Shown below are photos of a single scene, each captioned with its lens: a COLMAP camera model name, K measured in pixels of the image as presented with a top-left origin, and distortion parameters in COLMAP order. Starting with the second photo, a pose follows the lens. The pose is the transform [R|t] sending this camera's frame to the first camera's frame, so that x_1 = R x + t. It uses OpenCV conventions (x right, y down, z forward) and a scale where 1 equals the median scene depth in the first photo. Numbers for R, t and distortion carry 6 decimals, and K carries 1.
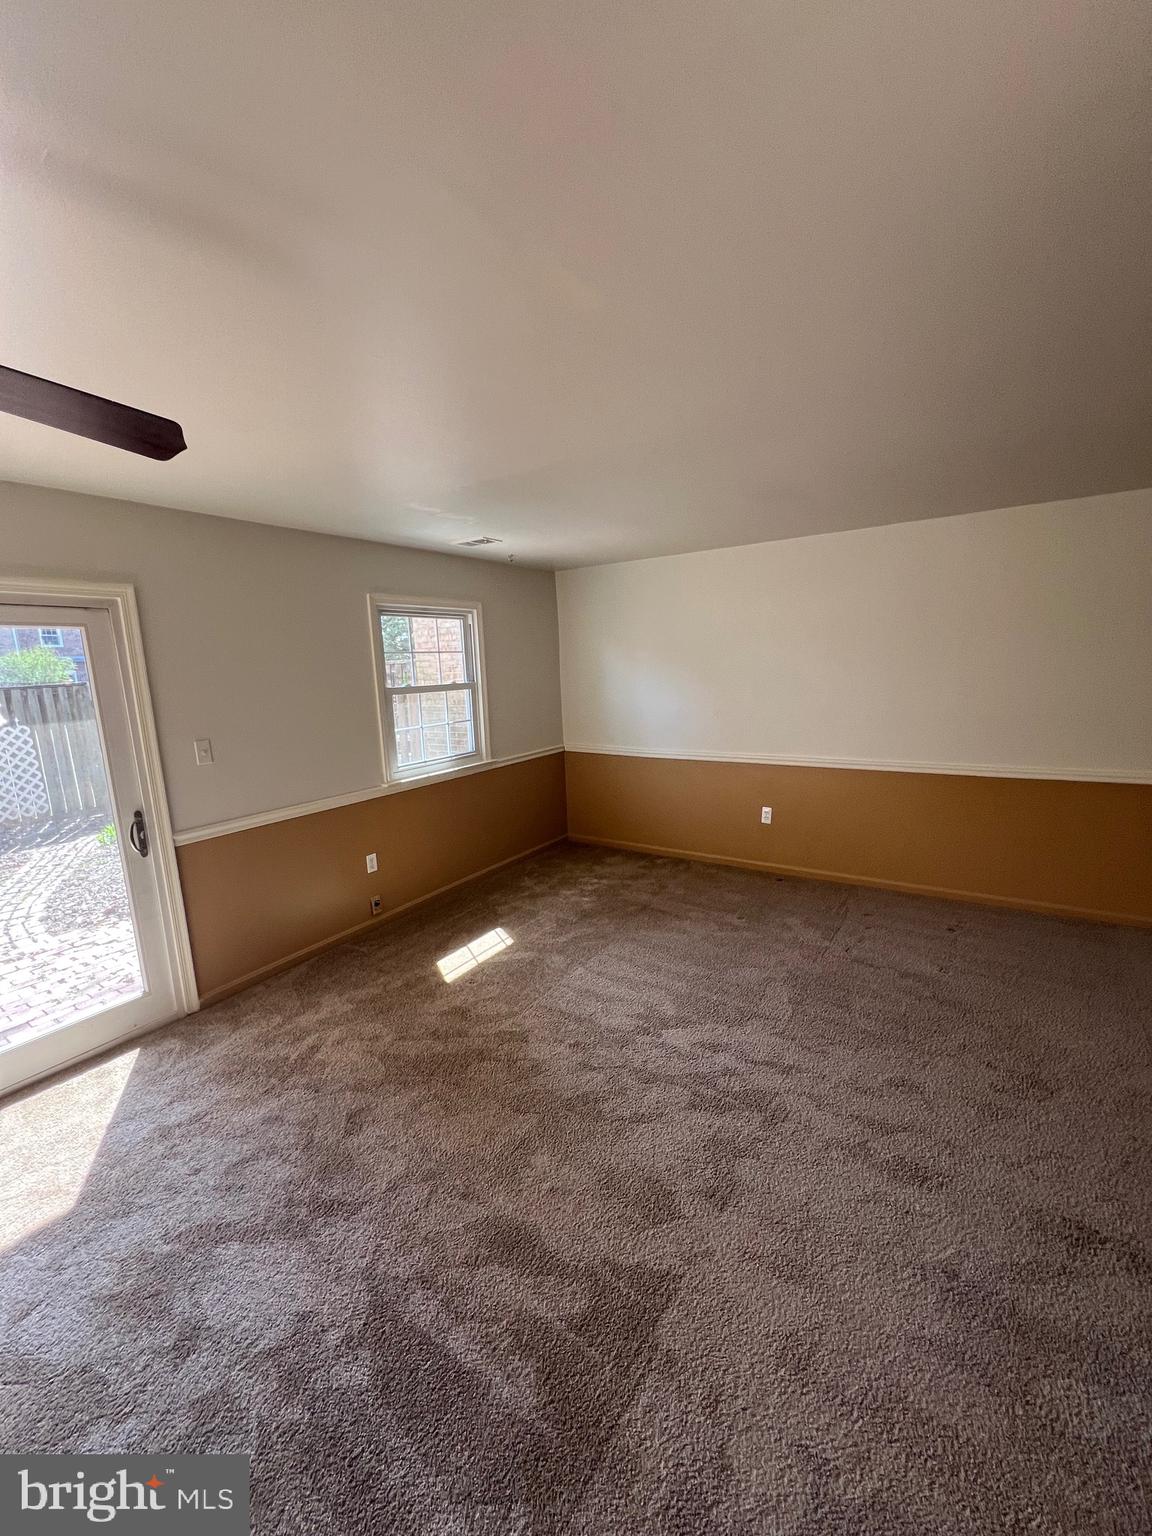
lens RADIAL K [[615.8, 0, 579.2], [0, 615.8, 769.3], [0, 0, 1]] dist [-0.000667, -0.000150]
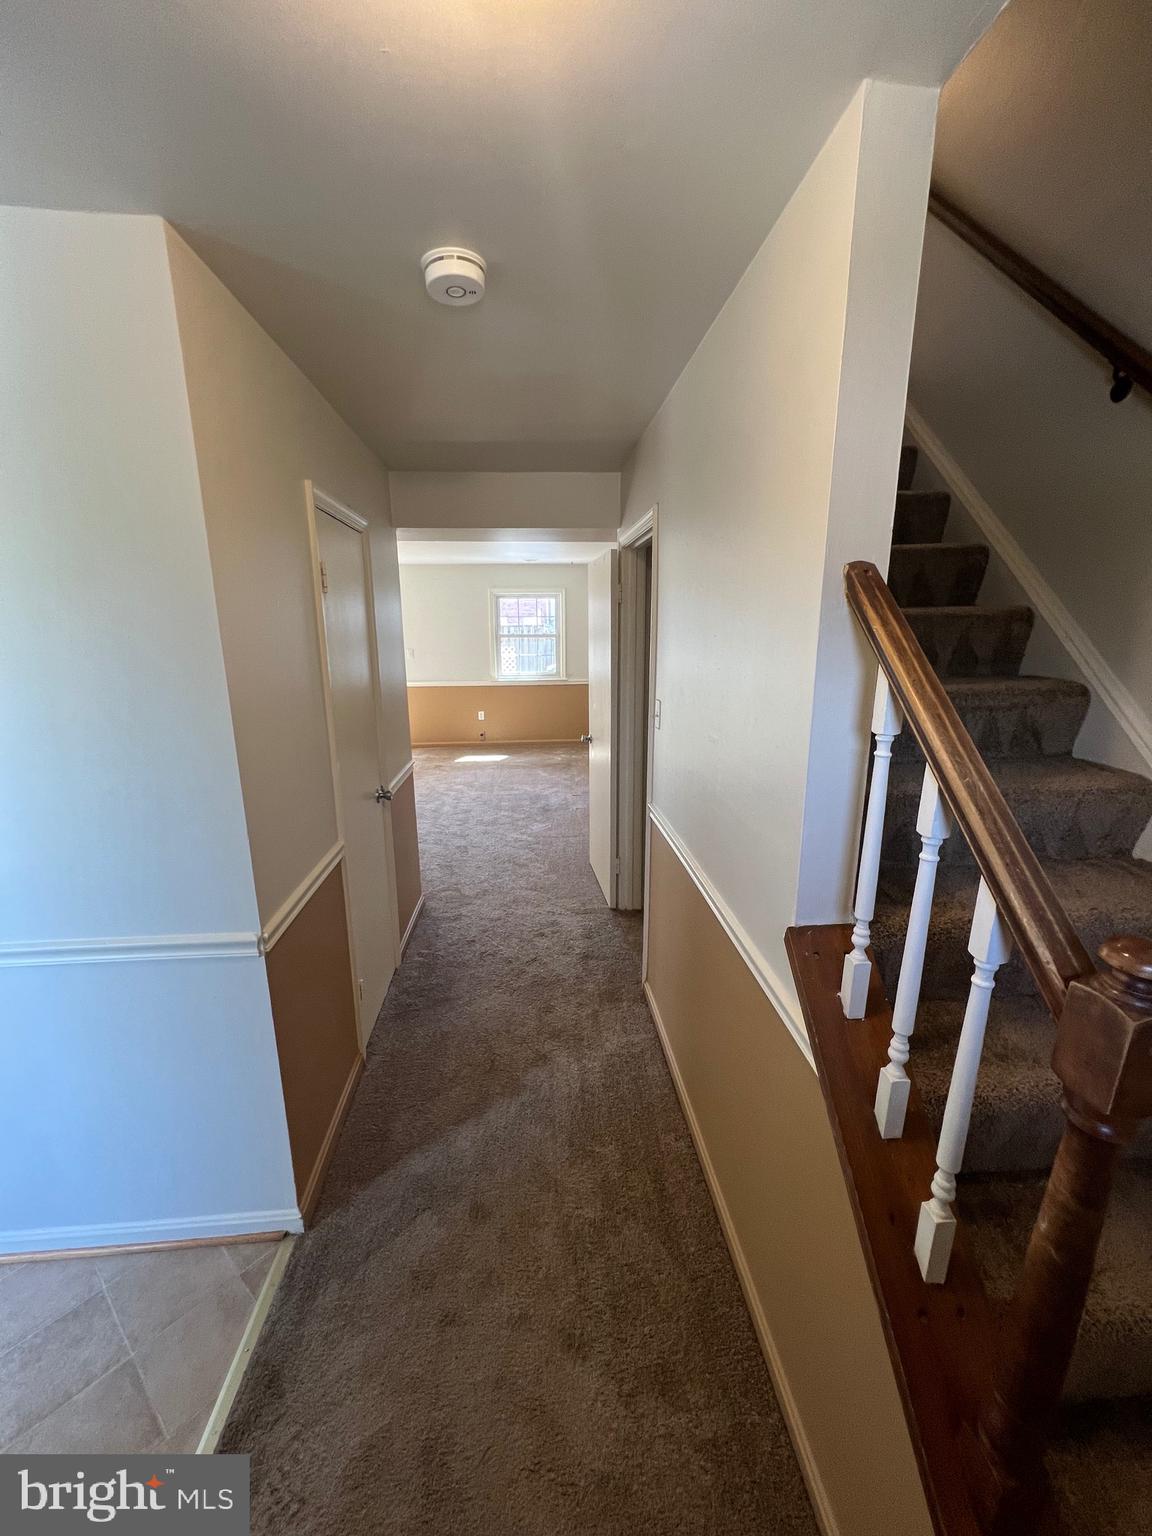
lens RADIAL K [[615.8, 0, 580.0], [0, 615.8, 768.4], [0, 0, 1]] dist [-0.000667, -0.000150]
pose [[0.626402, 0.225717, -0.746104, 2.011210], [-0.165197, 0.973857, 0.155925, -0.075402], [0.761794, 0.025583, 0.647314, -0.174900]]
